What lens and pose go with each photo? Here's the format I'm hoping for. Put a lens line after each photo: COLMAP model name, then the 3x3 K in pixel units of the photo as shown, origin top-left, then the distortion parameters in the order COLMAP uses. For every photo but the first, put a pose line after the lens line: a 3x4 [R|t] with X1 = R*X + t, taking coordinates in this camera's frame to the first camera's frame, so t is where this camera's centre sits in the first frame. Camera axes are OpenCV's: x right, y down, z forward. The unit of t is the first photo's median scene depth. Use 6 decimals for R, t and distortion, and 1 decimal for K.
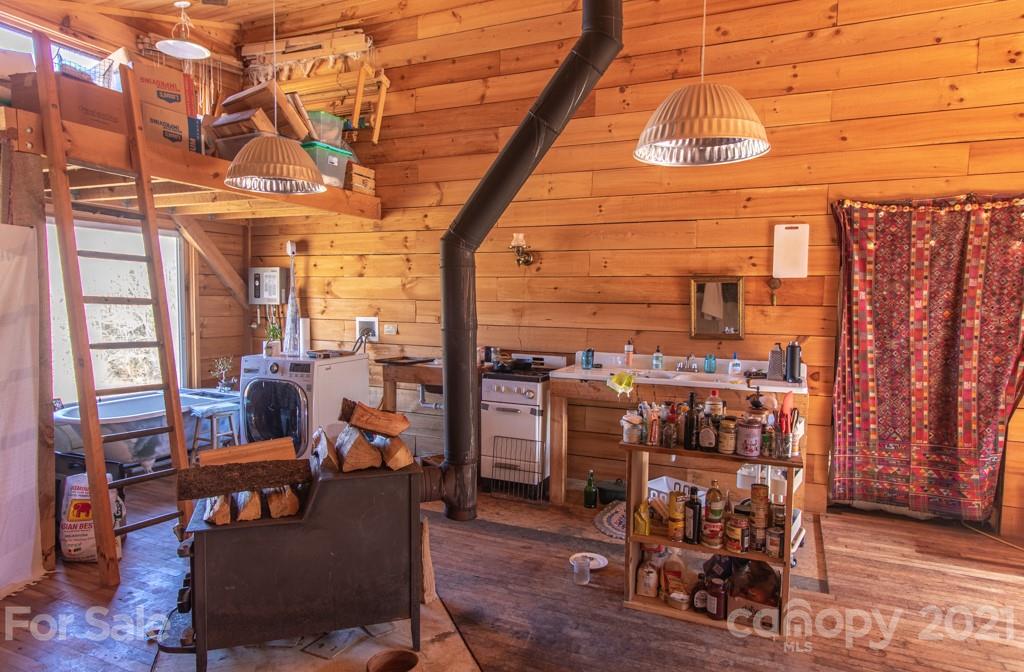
lens RADIAL K [[671.6, 0, 512.0], [0, 671.6, 336.0], [0, 0, 1]] dist [0.004206, 0.000783]
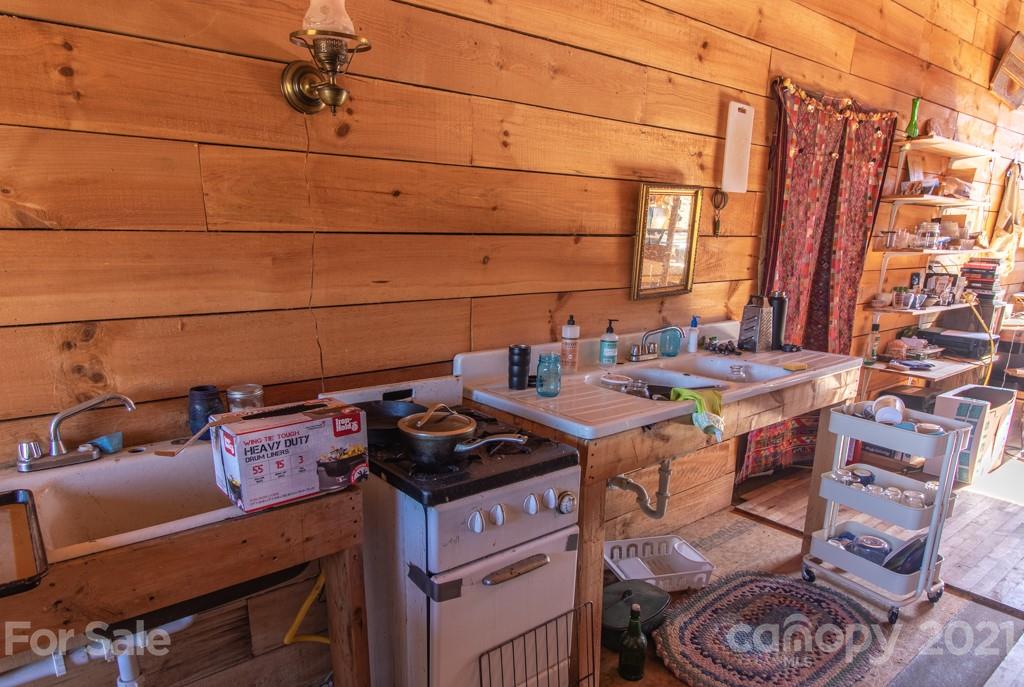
lens RADIAL K [[641.0, 0, 512.5], [0, 641.0, 412.9], [0, 0, 1]] dist [0.000241, 0.000364]
pose [[0.421712, -0.251992, 0.871010, -0.266986], [0.046836, 0.965378, 0.256617, -0.047303], [-0.905519, -0.067424, 0.418914, 0.881169]]
